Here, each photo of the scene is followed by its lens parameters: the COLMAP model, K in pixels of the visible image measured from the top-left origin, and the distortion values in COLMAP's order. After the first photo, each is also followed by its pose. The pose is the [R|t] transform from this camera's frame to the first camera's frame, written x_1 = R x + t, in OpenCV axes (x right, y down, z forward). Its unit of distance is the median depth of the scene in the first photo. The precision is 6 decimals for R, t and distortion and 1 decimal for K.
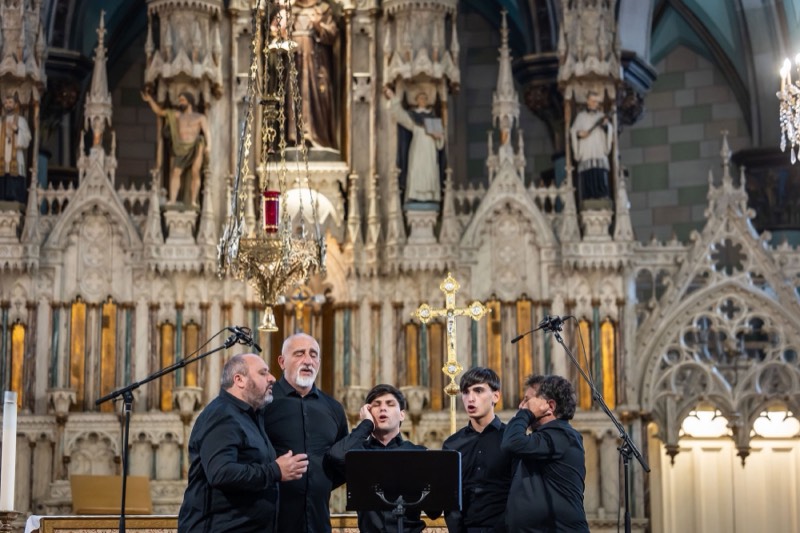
lens RADIAL K [[2412.3, 0, 400.0], [0, 2412.3, 266.5], [0, 0, 1]] dist [0.123318, -1.436749]
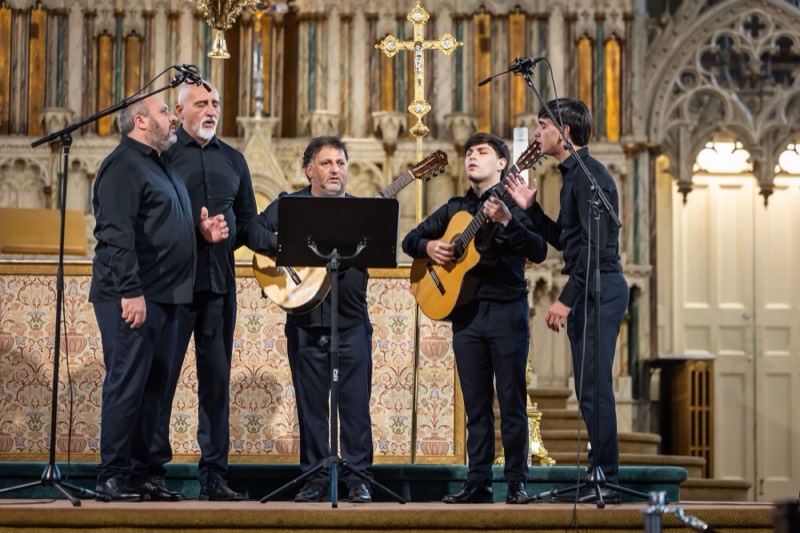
lens RADIAL K [[2880.1, 0, 417.4], [0, 2880.1, 267.3], [0, 0, 1]] dist [0.134269, -2.624142]
pose [[0.999825, 0.013269, 0.013160, 0.003101], [-0.014610, 0.994078, 0.107684, -0.006336], [-0.011654, -0.107858, 0.994098, -0.039001]]
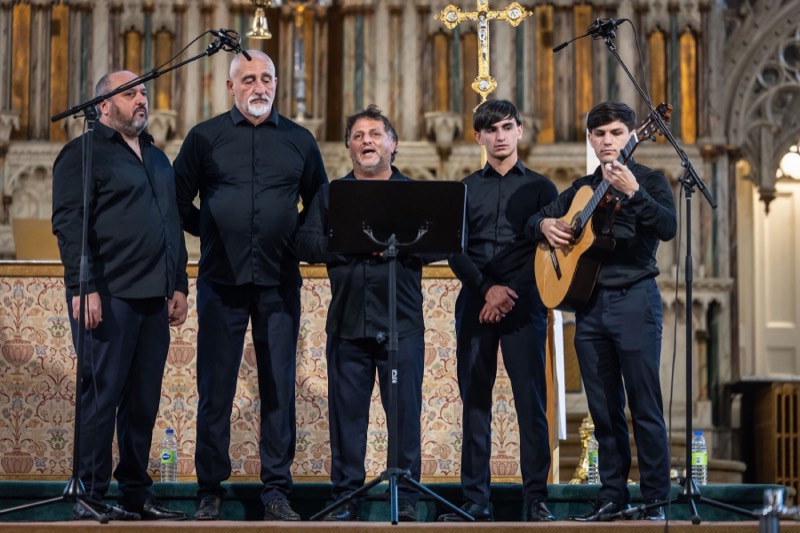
lens RADIAL K [[3103.4, 0, 400.0], [0, 3103.4, 266.5], [0, 0, 1]] dist [0.083844, -1.892538]
pose [[0.999927, 0.007902, -0.009117, 0.001408], [-0.006974, 0.995196, 0.097655, 0.000491], [0.009844, -0.097585, 0.995179, -0.022873]]
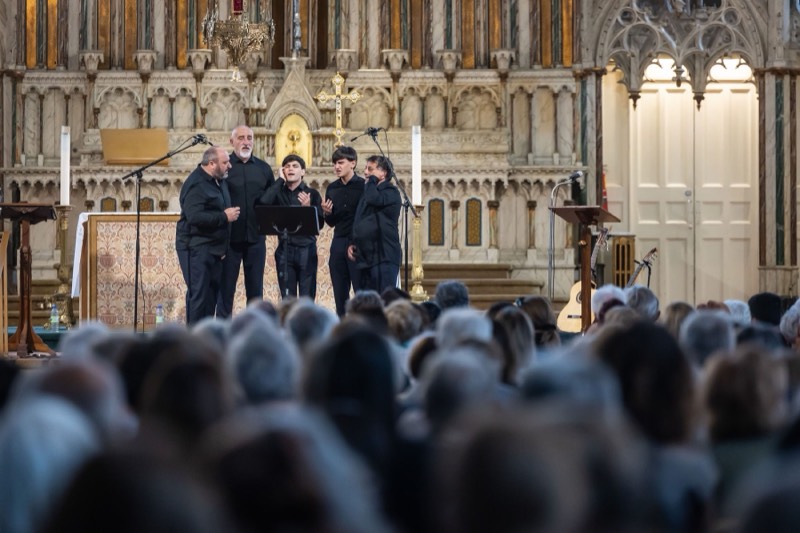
lens RADIAL K [[3103.4, 0, 400.0], [0, 3103.4, 266.5], [0, 0, 1]] dist [0.083844, -1.892538]
pose [[0.999487, 0.005512, -0.031546, 0.054359], [-0.000116, 0.985691, 0.168563, -0.095374], [0.032024, -0.168473, 0.985186, -0.469399]]
